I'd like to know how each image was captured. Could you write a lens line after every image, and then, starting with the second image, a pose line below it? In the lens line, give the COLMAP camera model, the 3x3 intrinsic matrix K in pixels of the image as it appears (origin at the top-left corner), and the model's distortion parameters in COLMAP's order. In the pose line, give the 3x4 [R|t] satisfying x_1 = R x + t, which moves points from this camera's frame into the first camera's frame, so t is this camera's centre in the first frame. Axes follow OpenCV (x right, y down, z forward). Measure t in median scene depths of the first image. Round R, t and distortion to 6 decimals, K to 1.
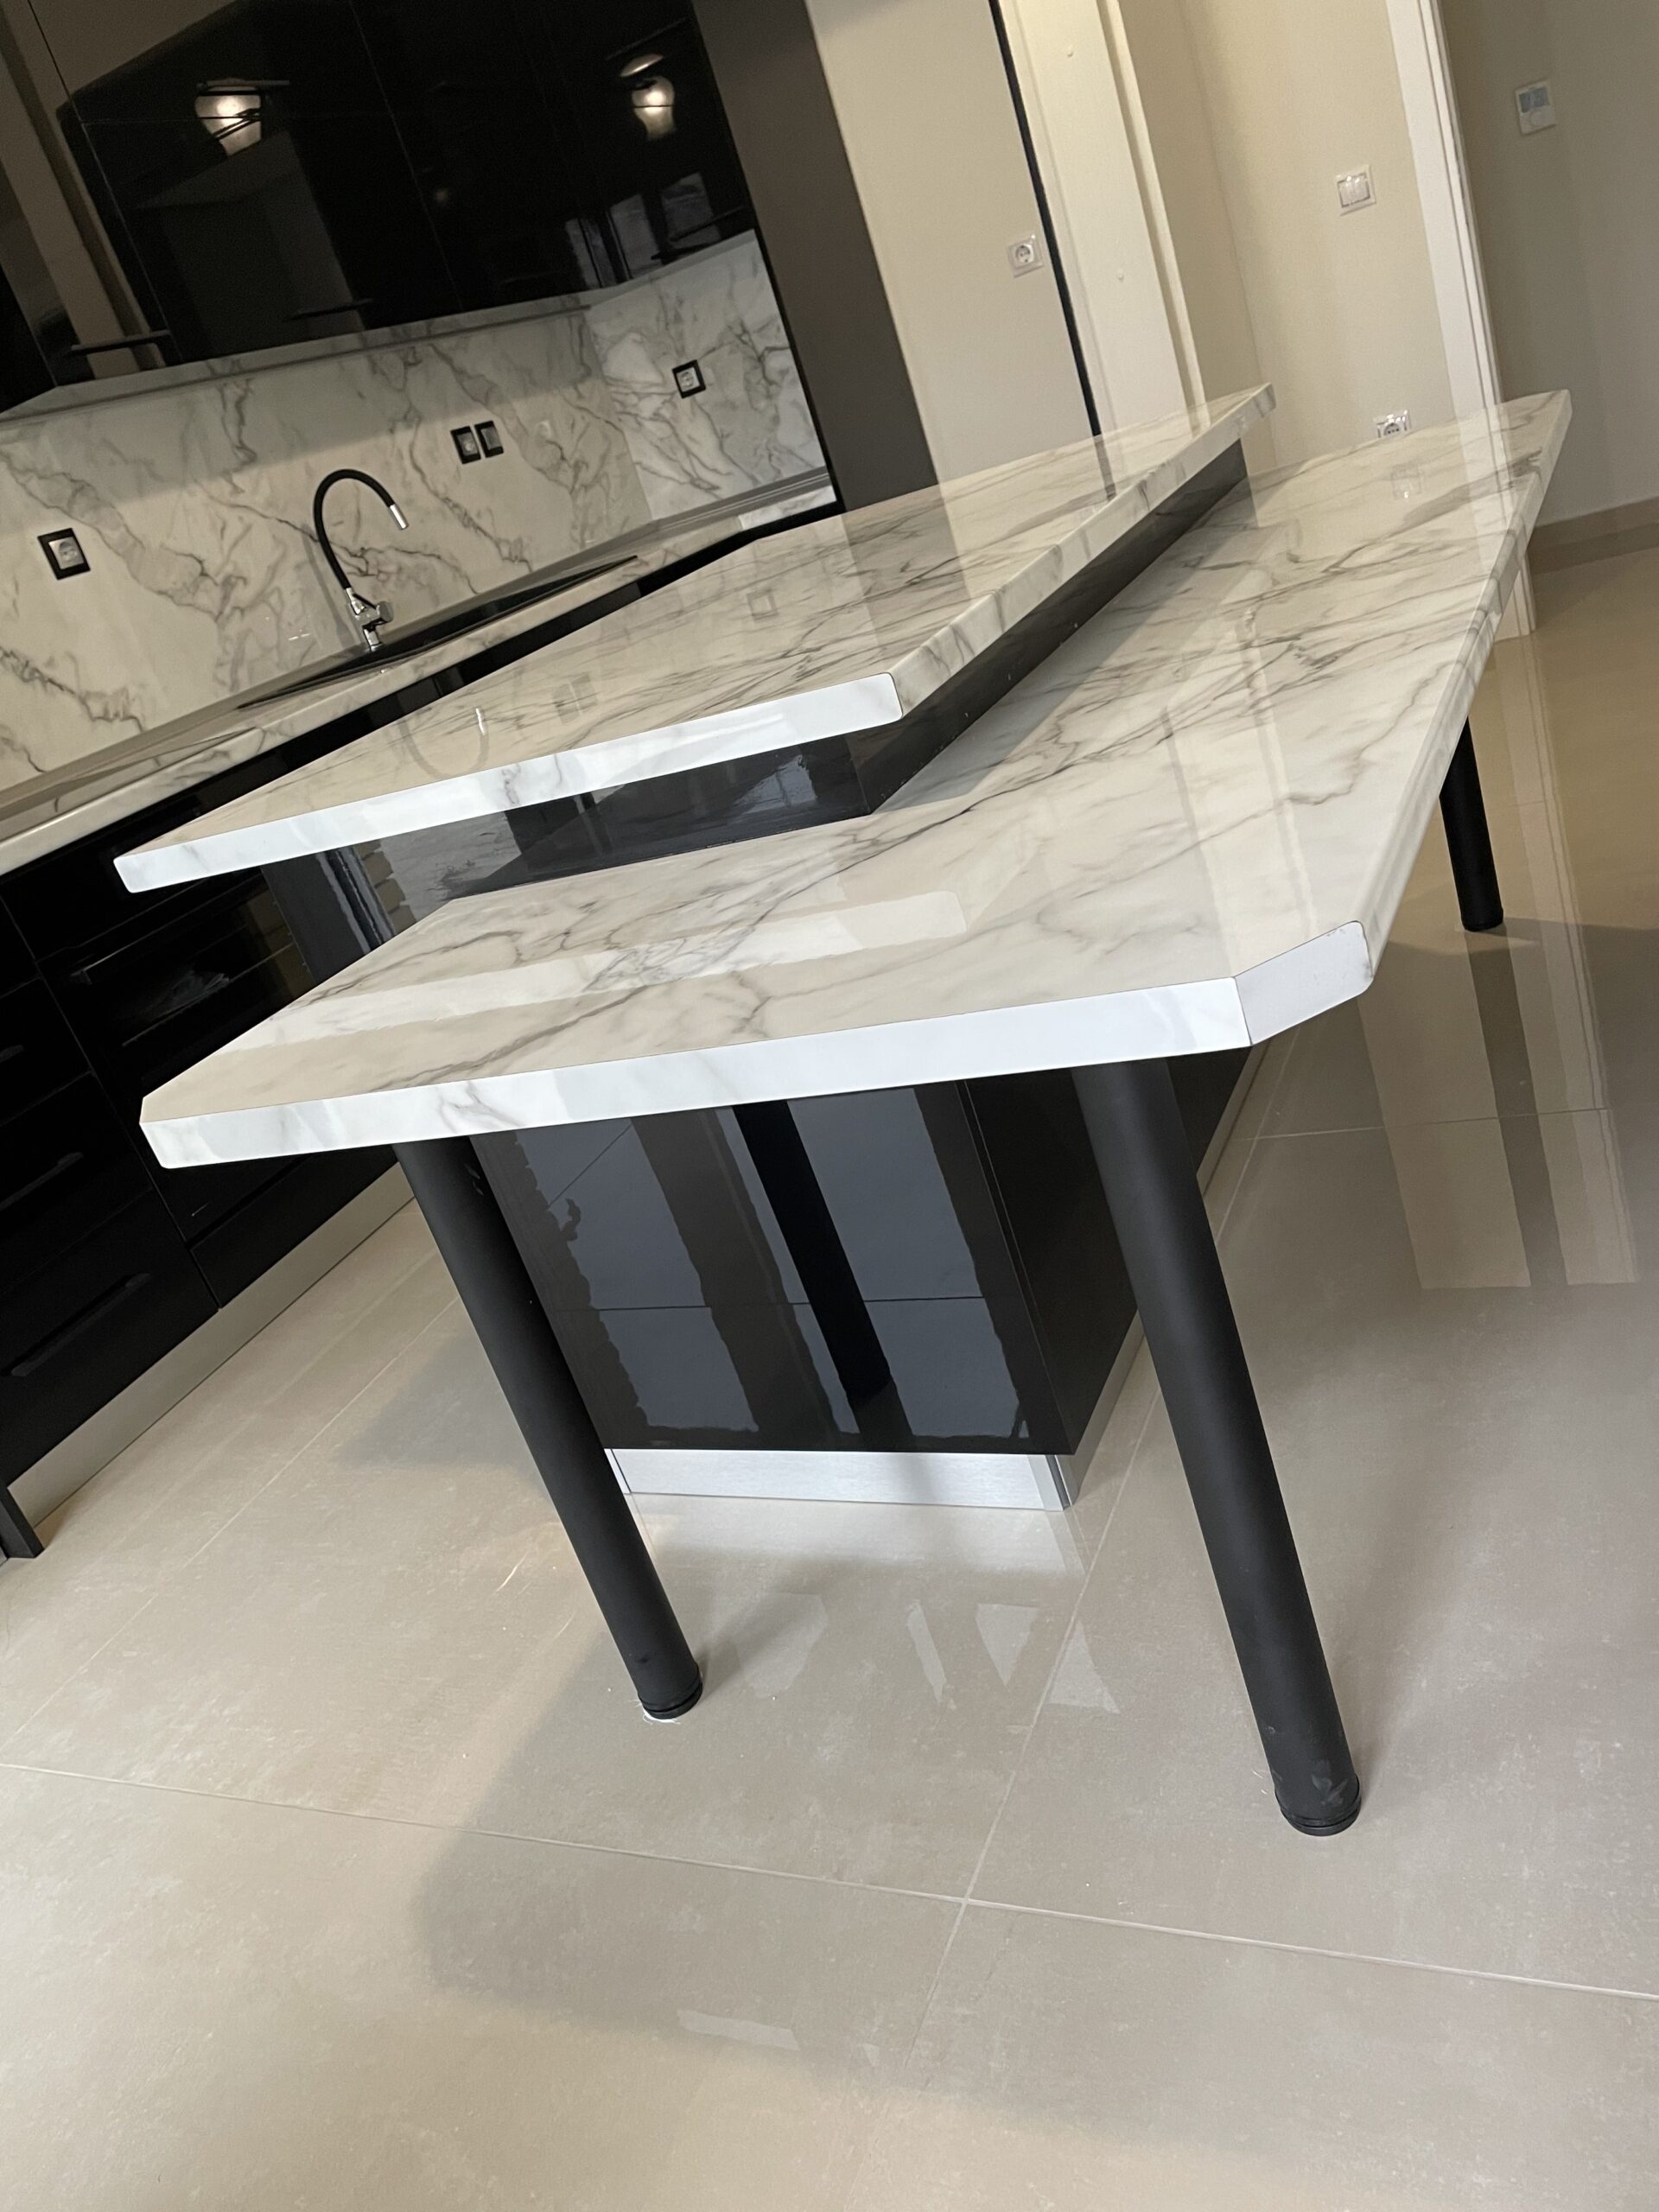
lens RADIAL K [[1666.8, 0, 825.1], [0, 1666.8, 1085.6], [0, 0, 1]] dist [0.094058, -0.130569]
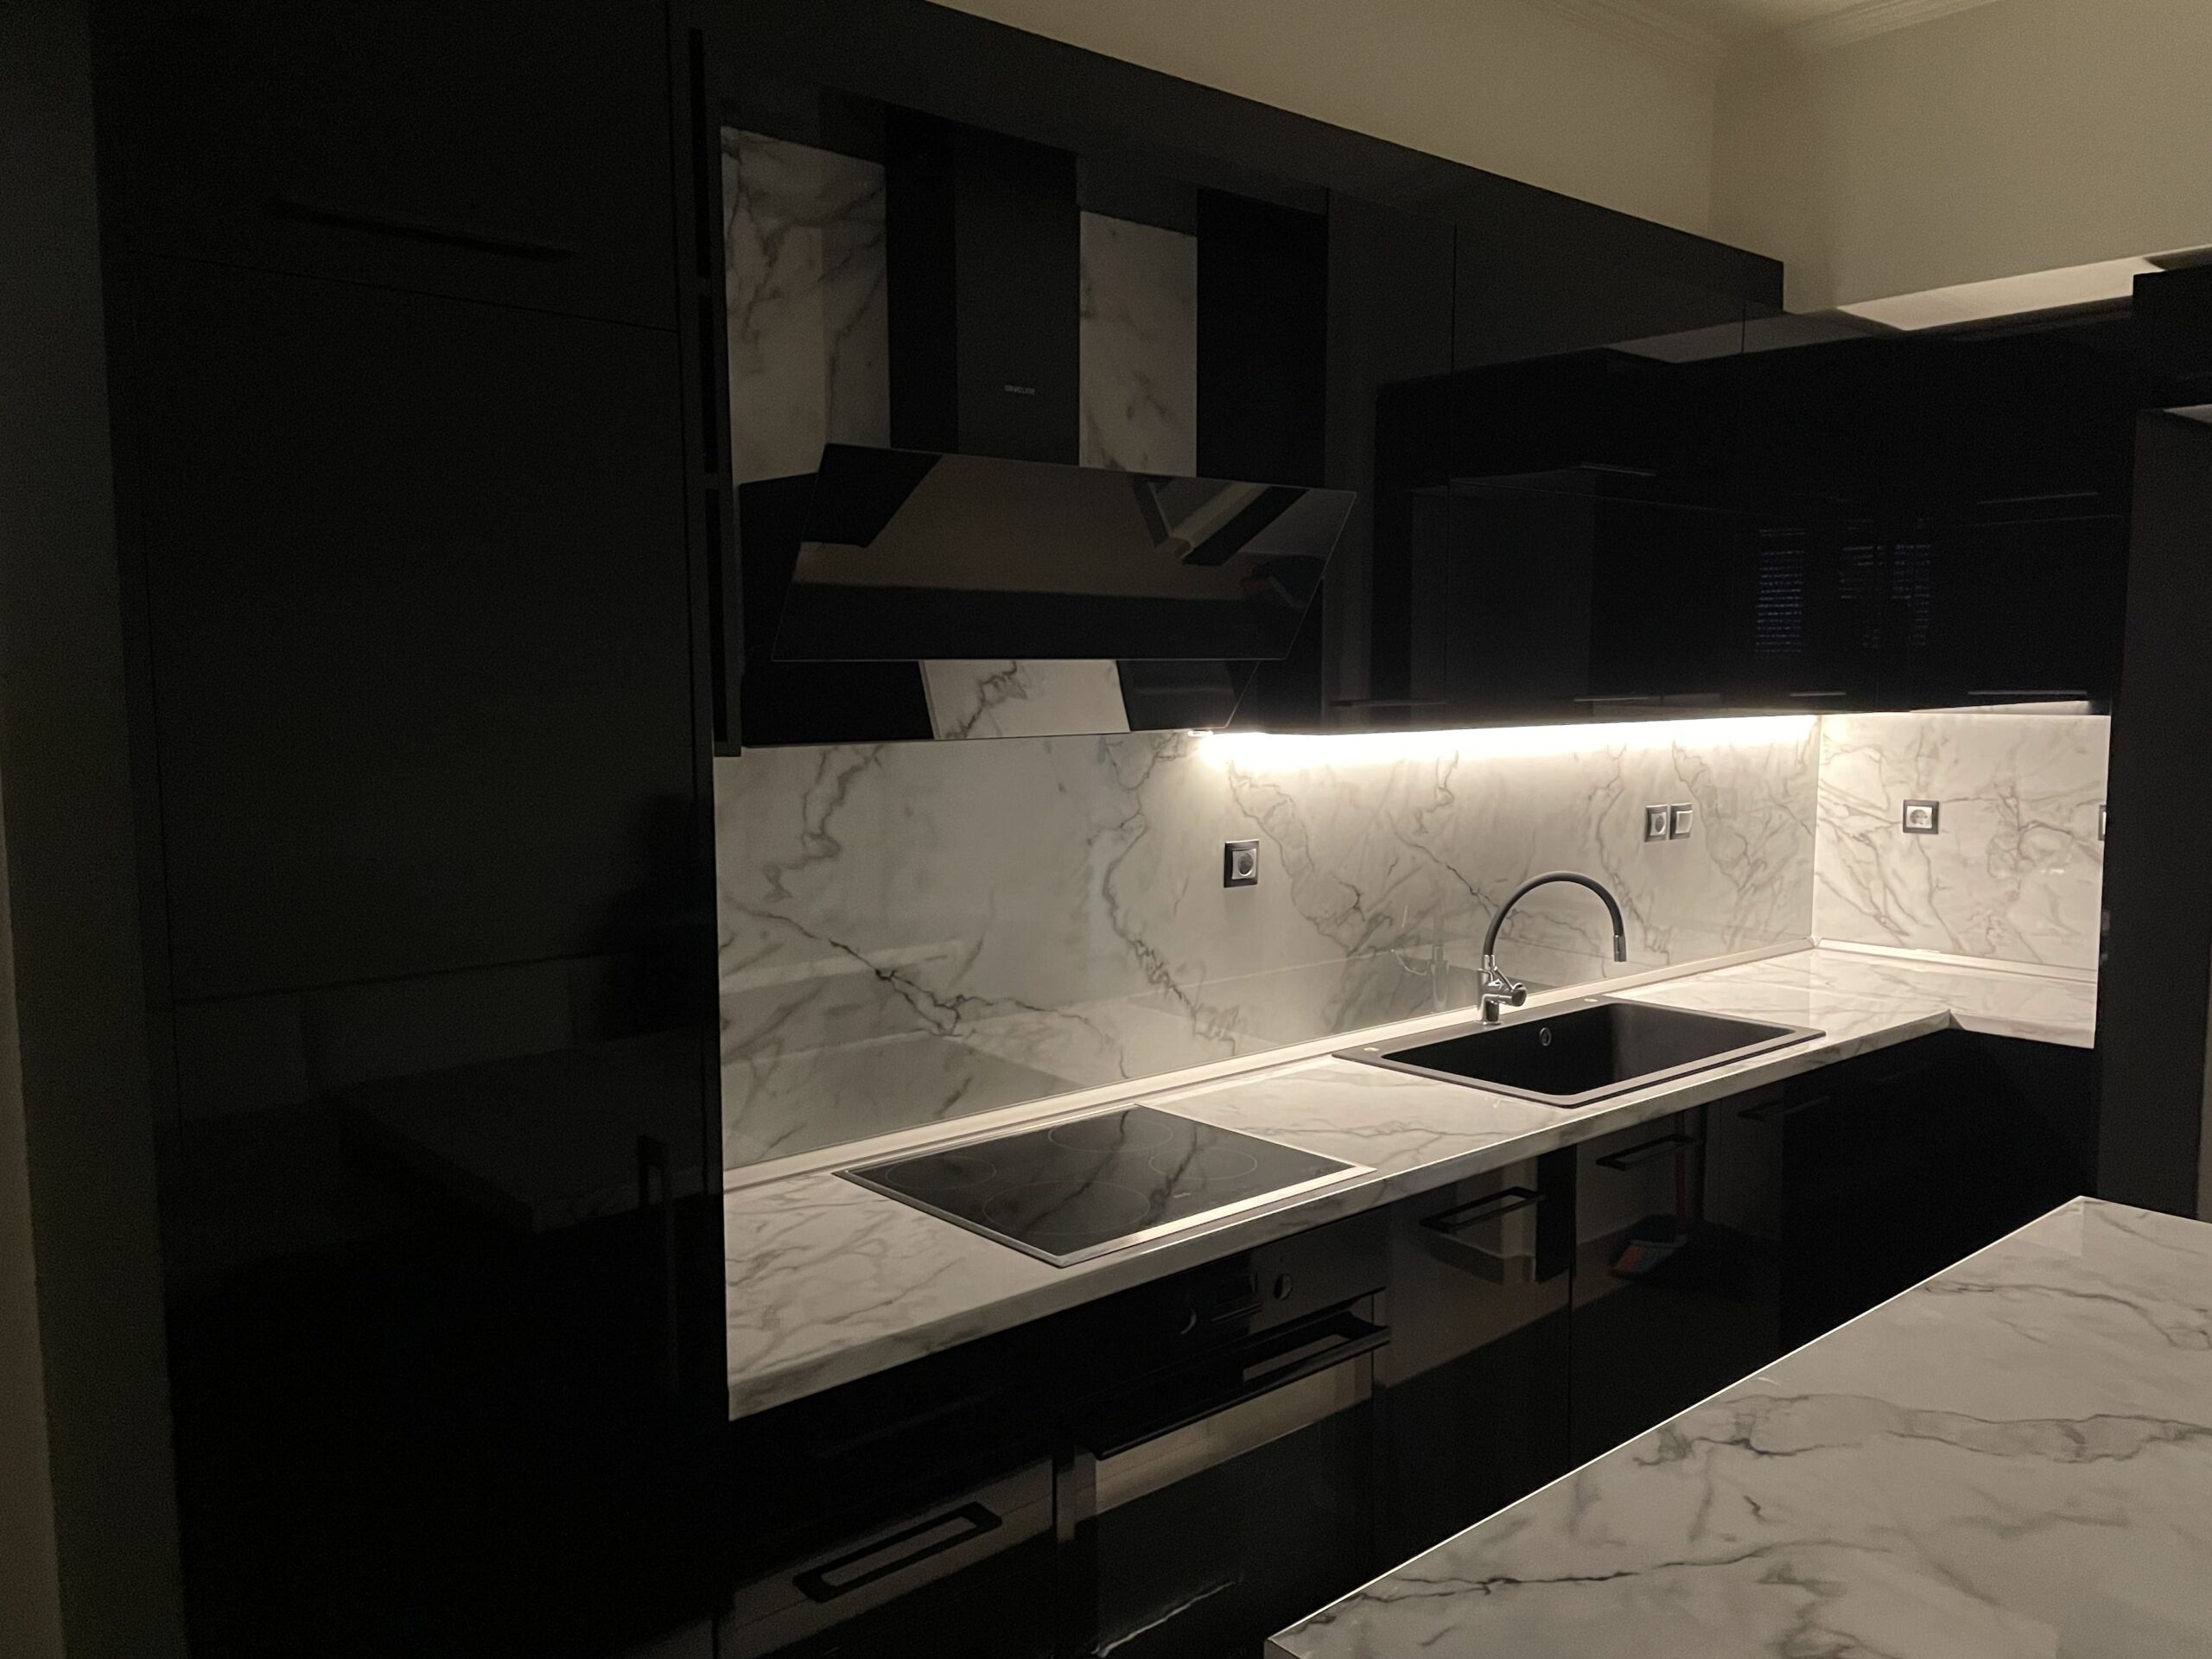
lens RADIAL K [[1666.8, 0, 1117.4], [0, 1666.8, 828.5], [0, 0, 1]] dist [0.094058, -0.130569]
pose [[0.867717, 0.341624, -0.361056, -0.145614], [-0.414725, 0.897988, -0.147039, -0.133756], [0.273992, 0.277327, 0.920879, 0.100580]]
